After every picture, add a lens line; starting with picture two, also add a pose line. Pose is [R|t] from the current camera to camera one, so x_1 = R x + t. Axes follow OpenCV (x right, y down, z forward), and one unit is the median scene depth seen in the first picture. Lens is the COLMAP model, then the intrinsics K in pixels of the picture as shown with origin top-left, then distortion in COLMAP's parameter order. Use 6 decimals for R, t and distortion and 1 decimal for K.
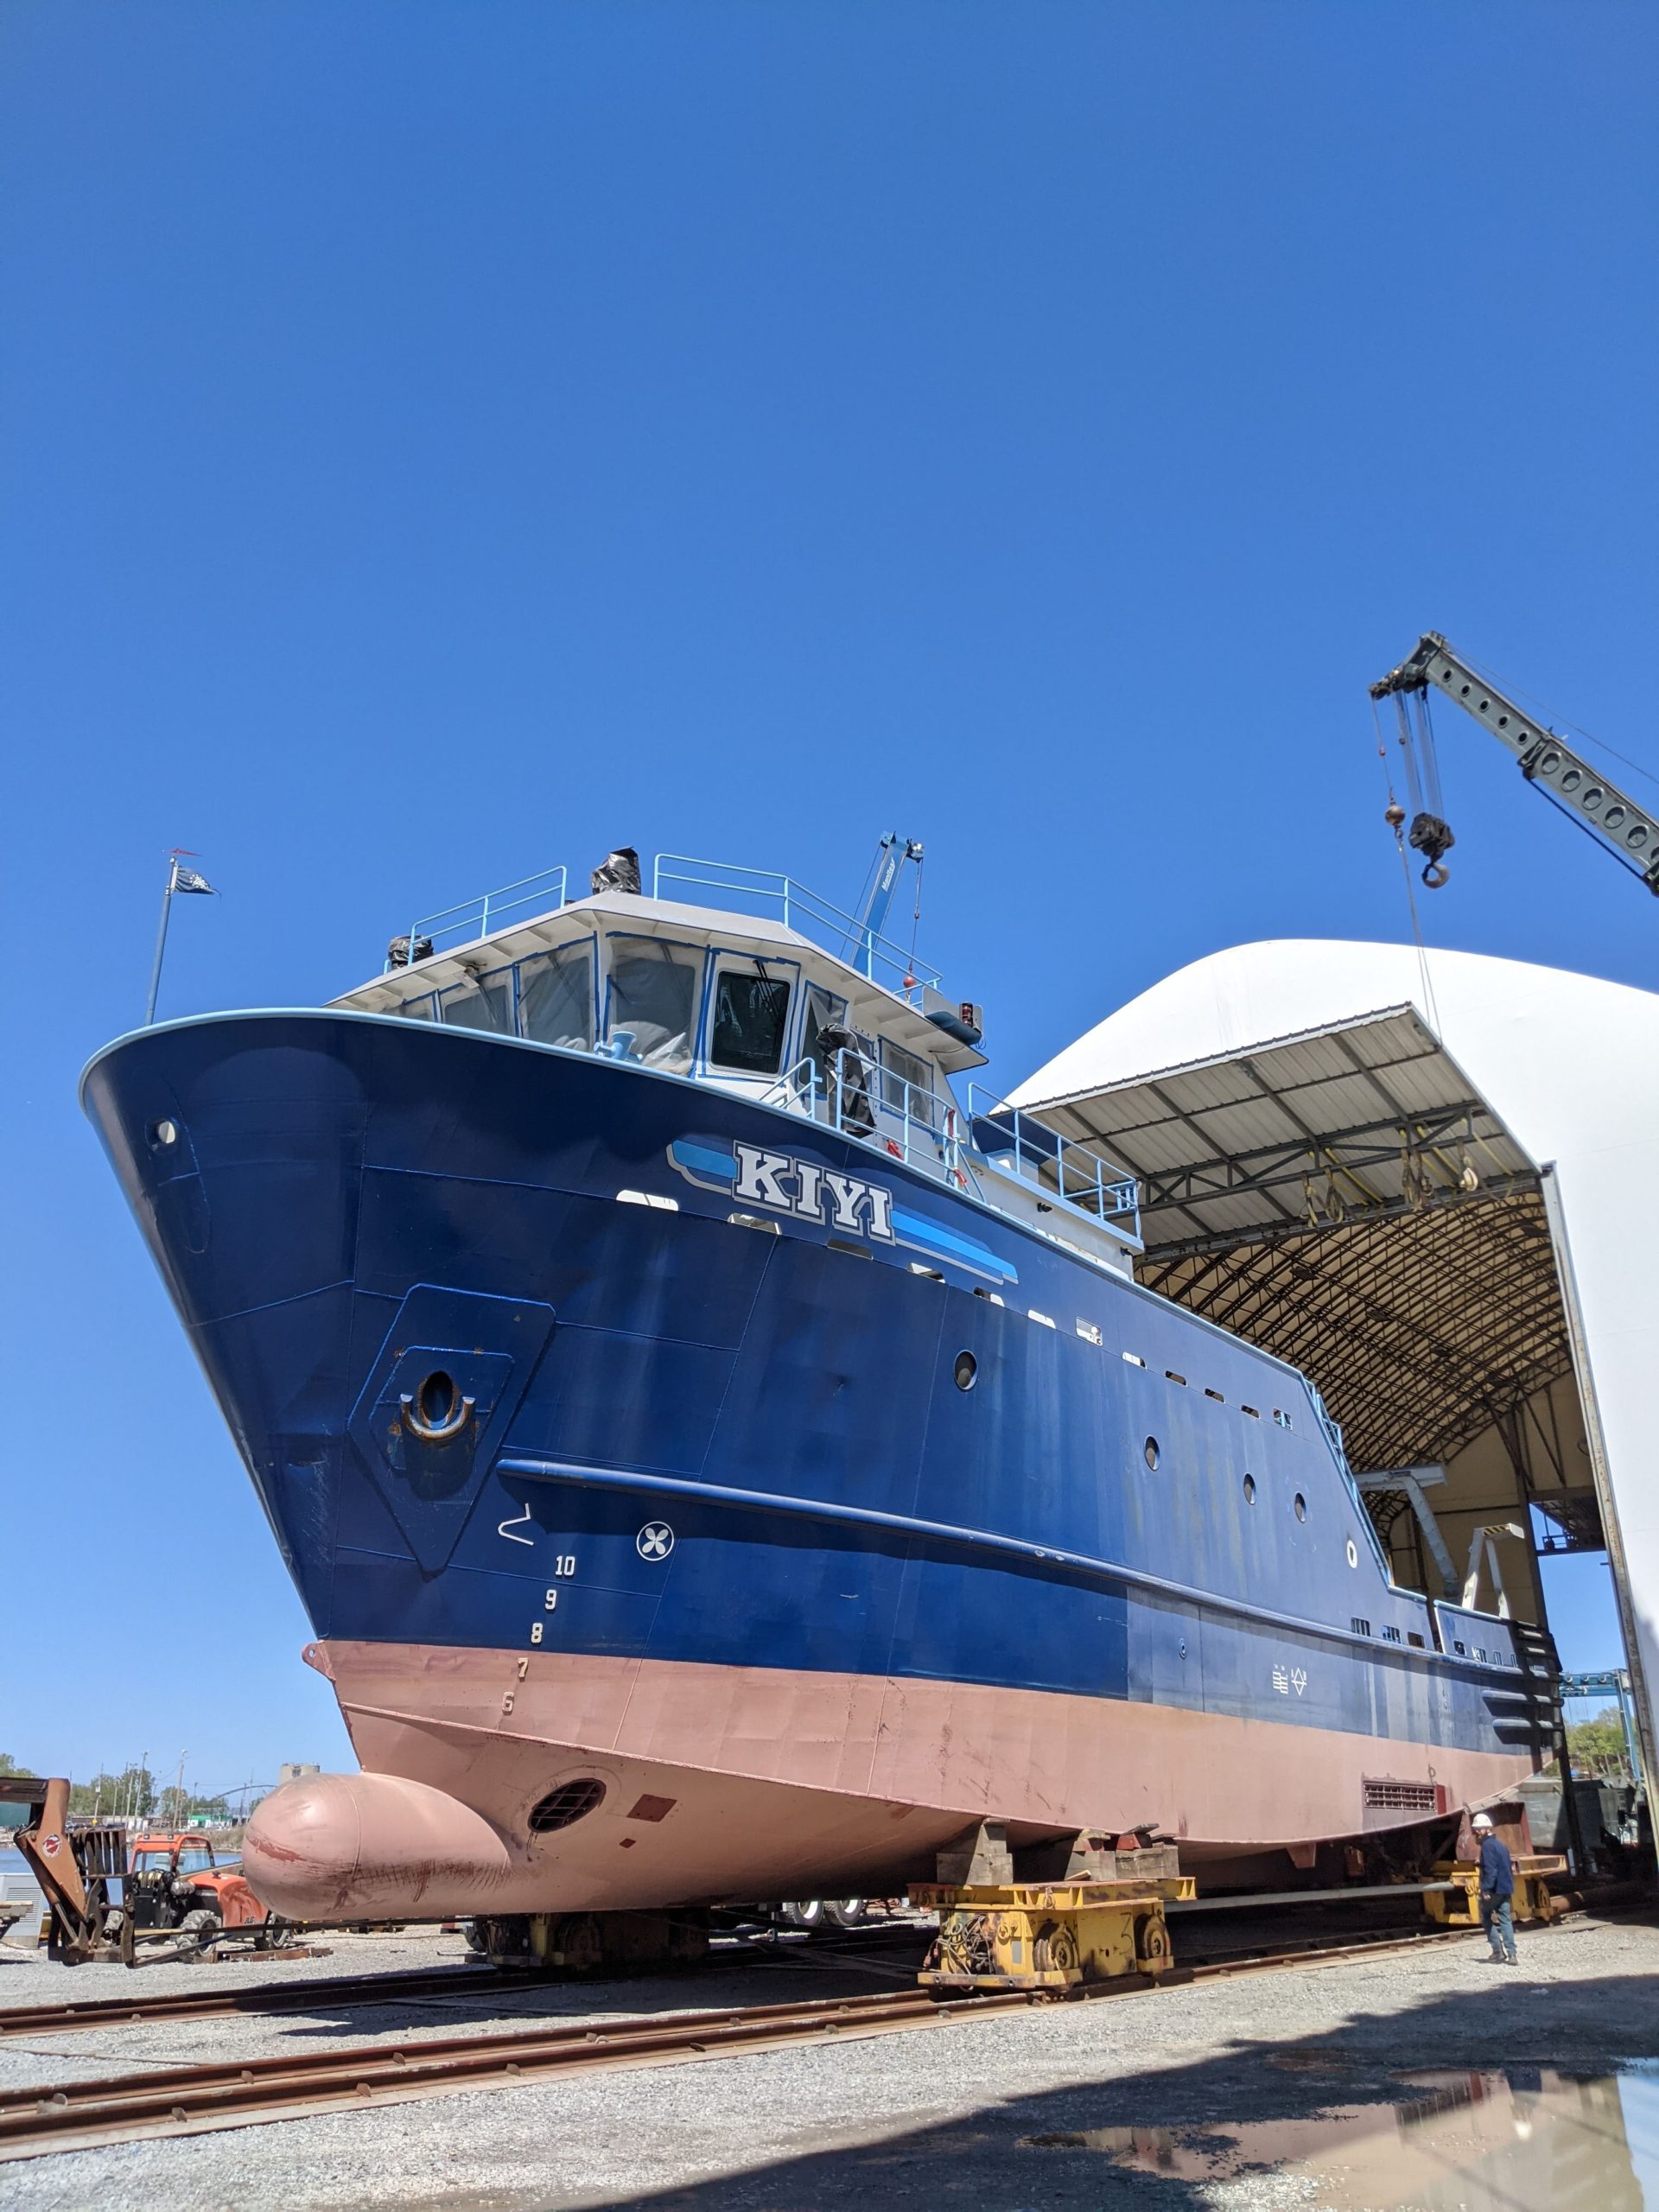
lens RADIAL K [[1724.3, 0, 825.8], [0, 1724.3, 1062.4], [0, 0, 1]] dist [0.079081, -0.230025]
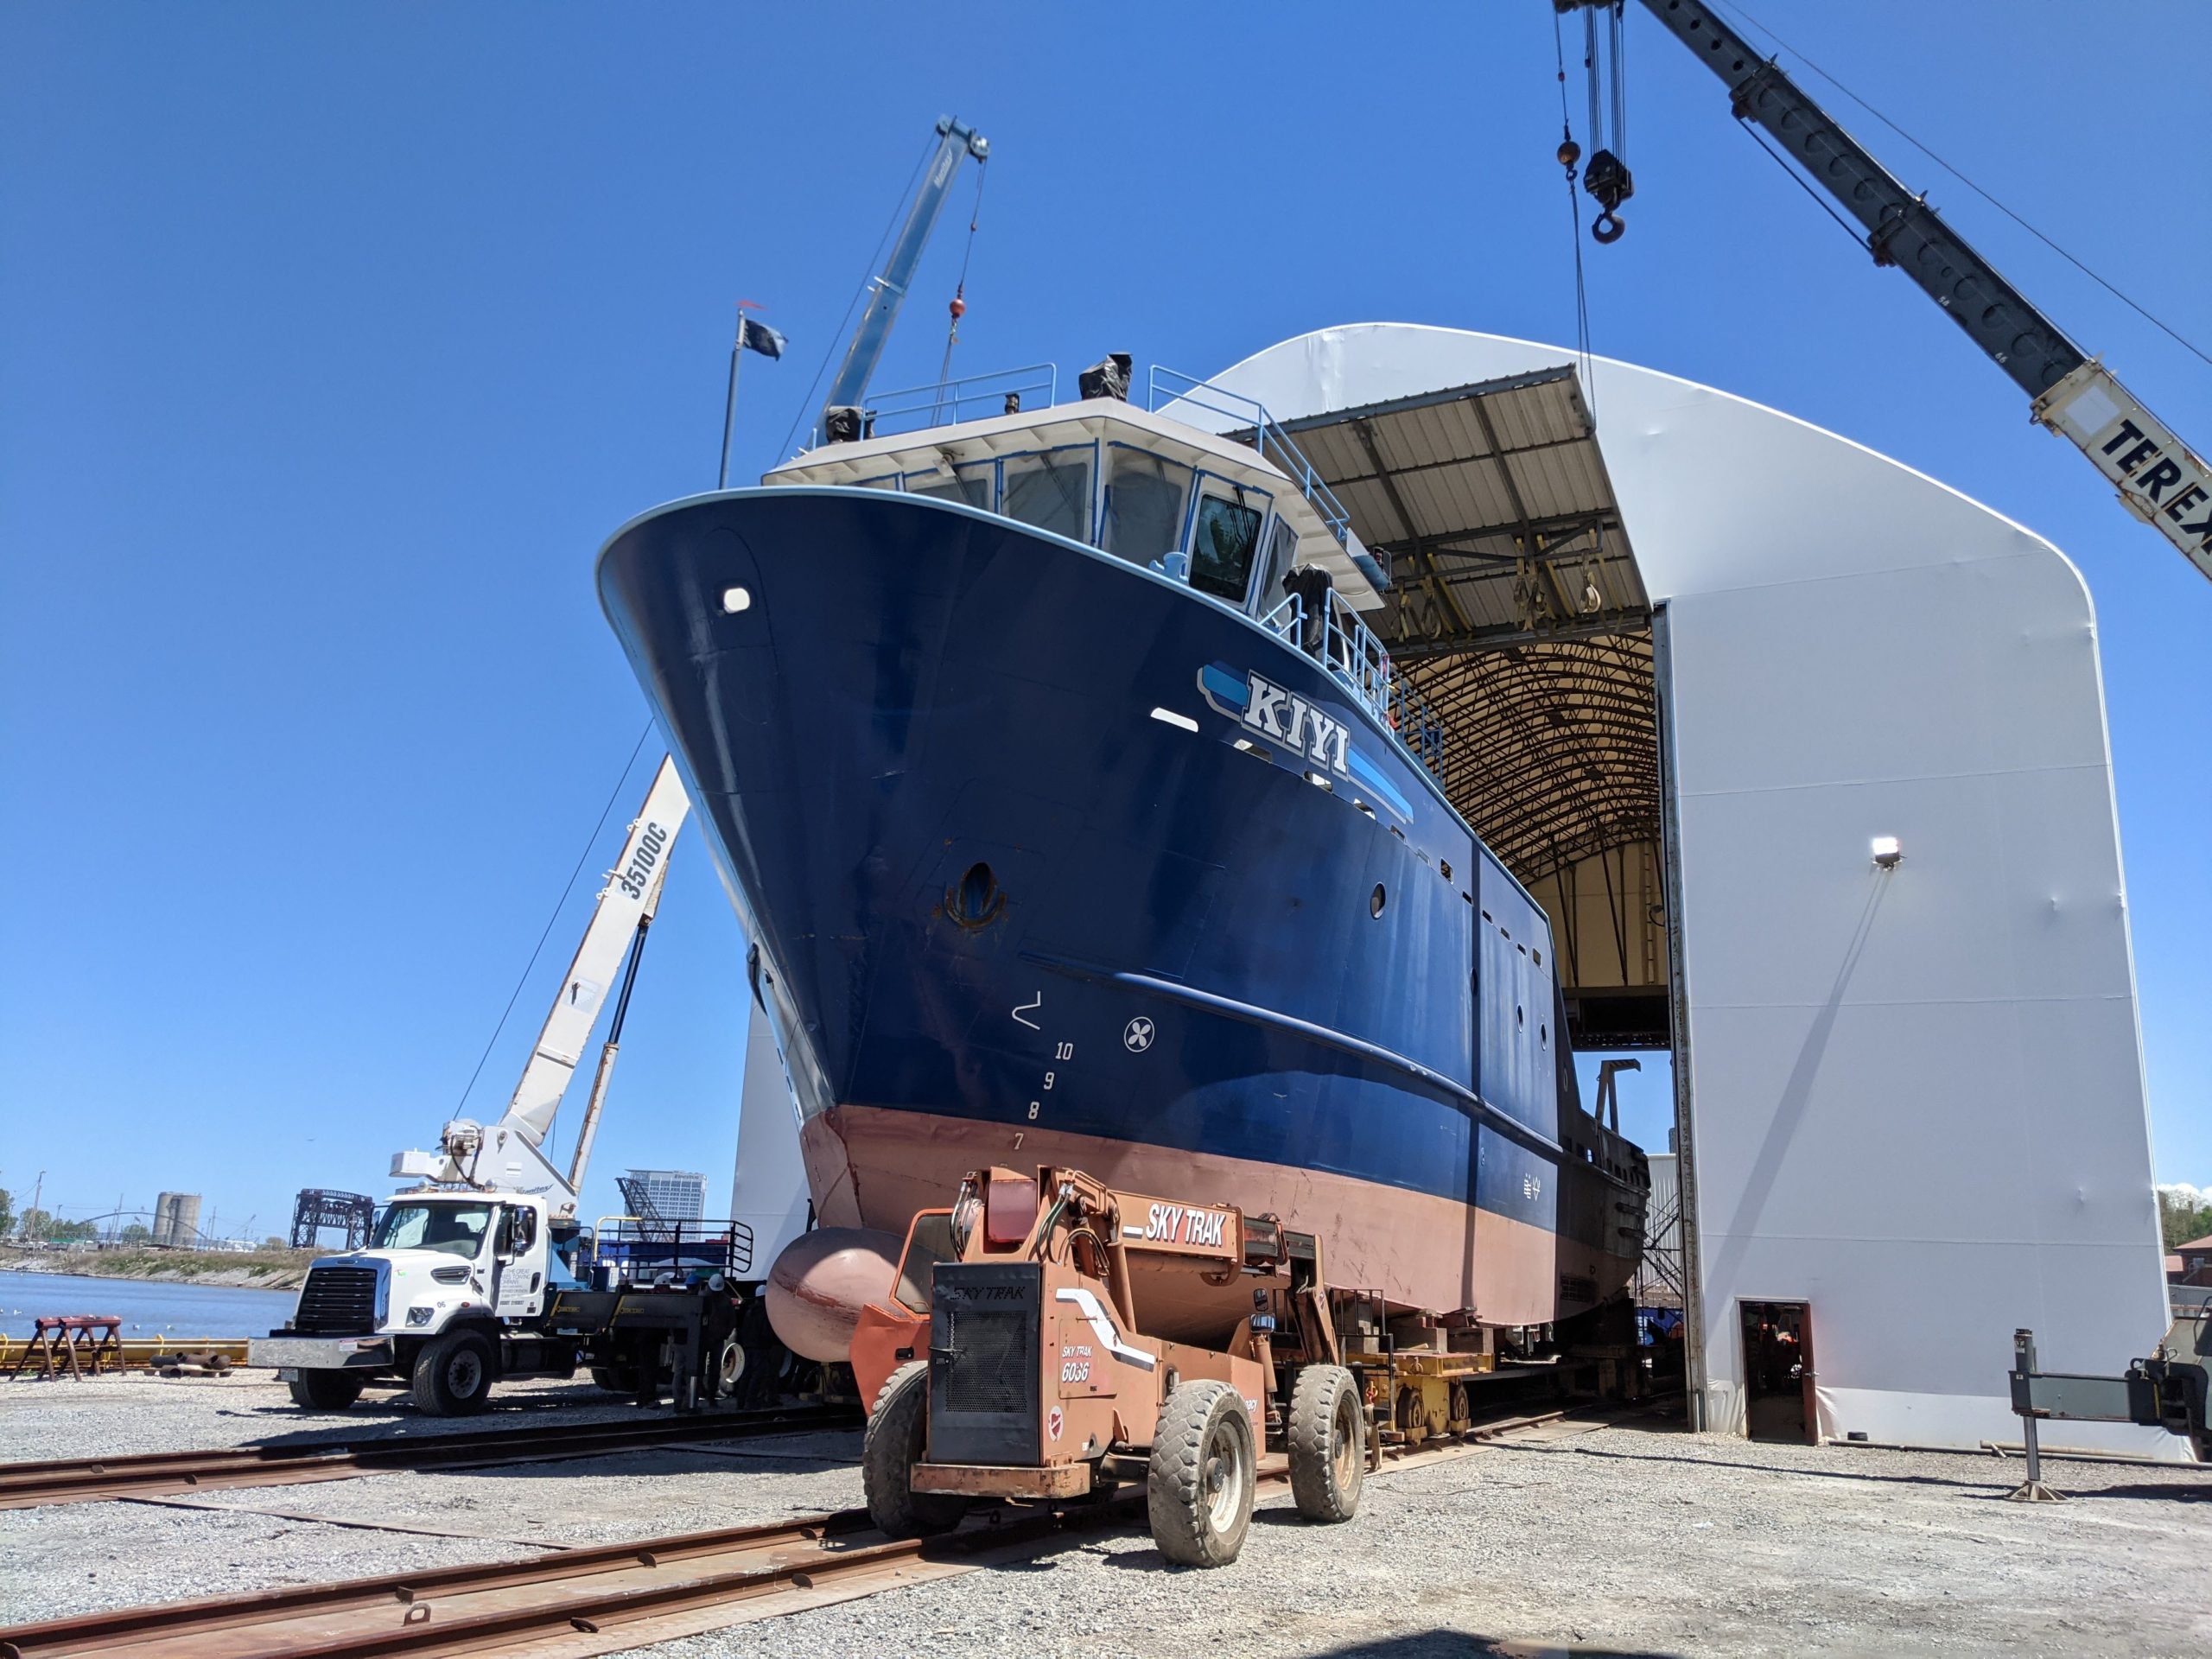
lens RADIAL K [[1733.2, 0, 1106.0], [0, 1733.2, 829.5], [0, 0, 1]] dist [0.078786, -0.143925]
pose [[0.978952, 0.096258, 0.179963, -0.289944], [-0.123740, 0.981169, 0.148311, -0.004089], [-0.162298, -0.167458, 0.972429, -0.012311]]
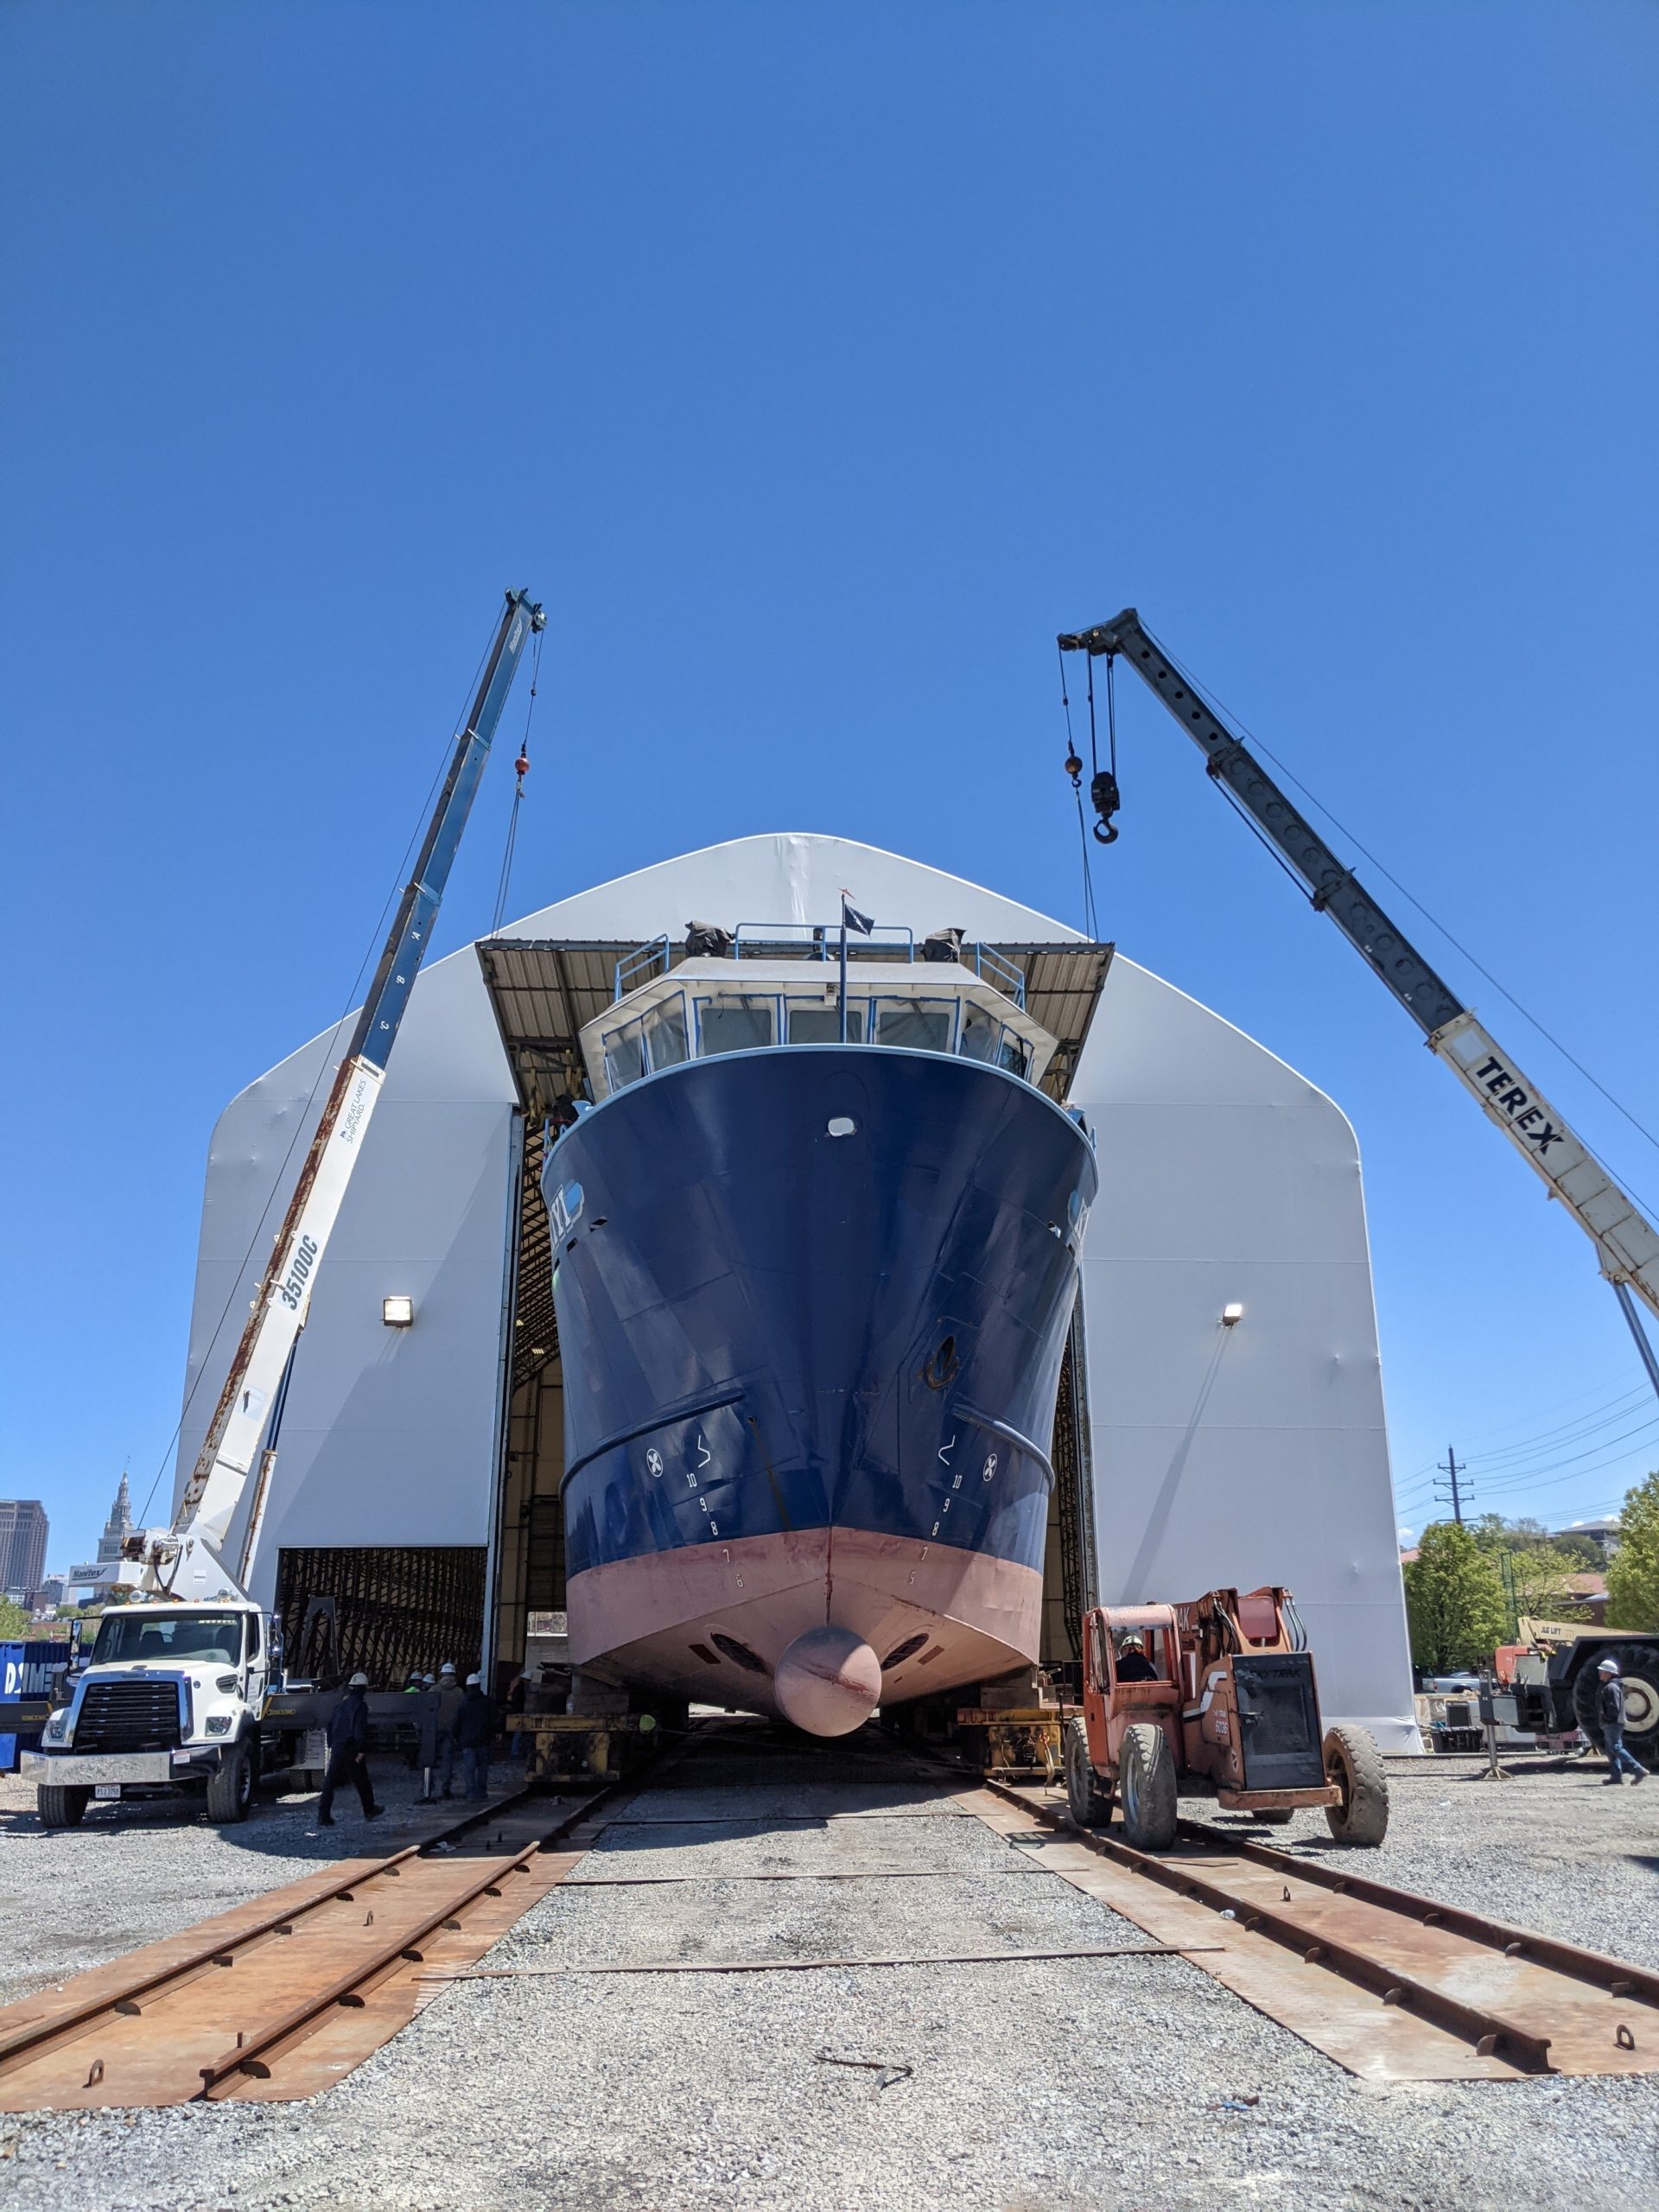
lens RADIAL K [[1733.2, 0, 832.4], [0, 1733.2, 1143.3], [0, 0, 1]] dist [0.078786, -0.143925]
pose [[0.780951, 0.183893, 0.596908, -0.960563], [-0.253321, 0.966799, 0.033579, 0.009667], [-0.570915, -0.177432, 0.801607, 0.007466]]
